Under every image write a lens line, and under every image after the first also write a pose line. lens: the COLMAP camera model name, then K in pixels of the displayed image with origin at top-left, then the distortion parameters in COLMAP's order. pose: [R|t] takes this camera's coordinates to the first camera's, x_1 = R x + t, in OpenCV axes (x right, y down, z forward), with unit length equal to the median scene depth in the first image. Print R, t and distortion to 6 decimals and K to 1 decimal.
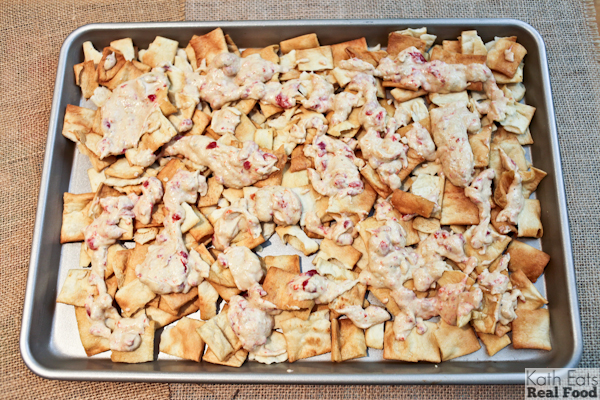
lens RADIAL K [[611.4, 0, 300.0], [0, 611.4, 200.0], [0, 0, 1]] dist [-0.104027, 0.009390]
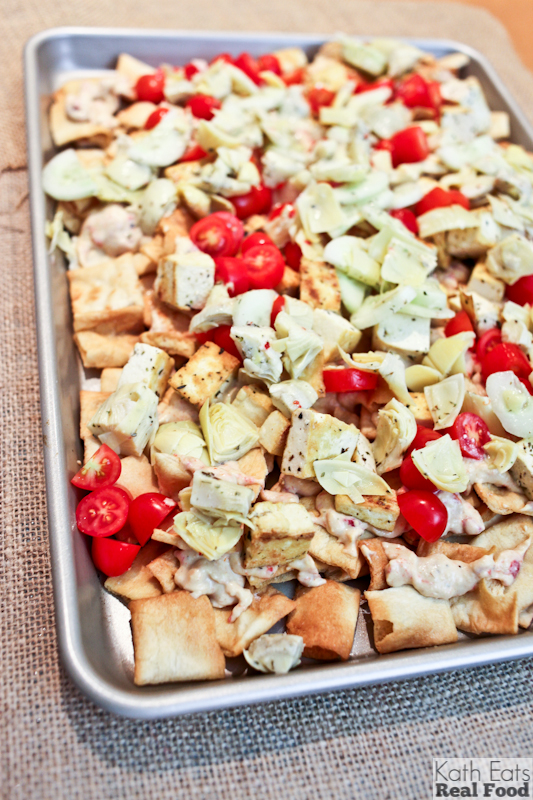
lens RADIAL K [[815.3, 0, 266.5], [0, 815.3, 400.0], [0, 0, 1]] dist [-0.104027, 0.009390]
pose [[0.211721, 0.806141, -0.552549, 0.559508], [-0.963605, 0.266601, 0.019731, 0.080467], [0.163216, 0.528261, 0.833247, 0.372446]]
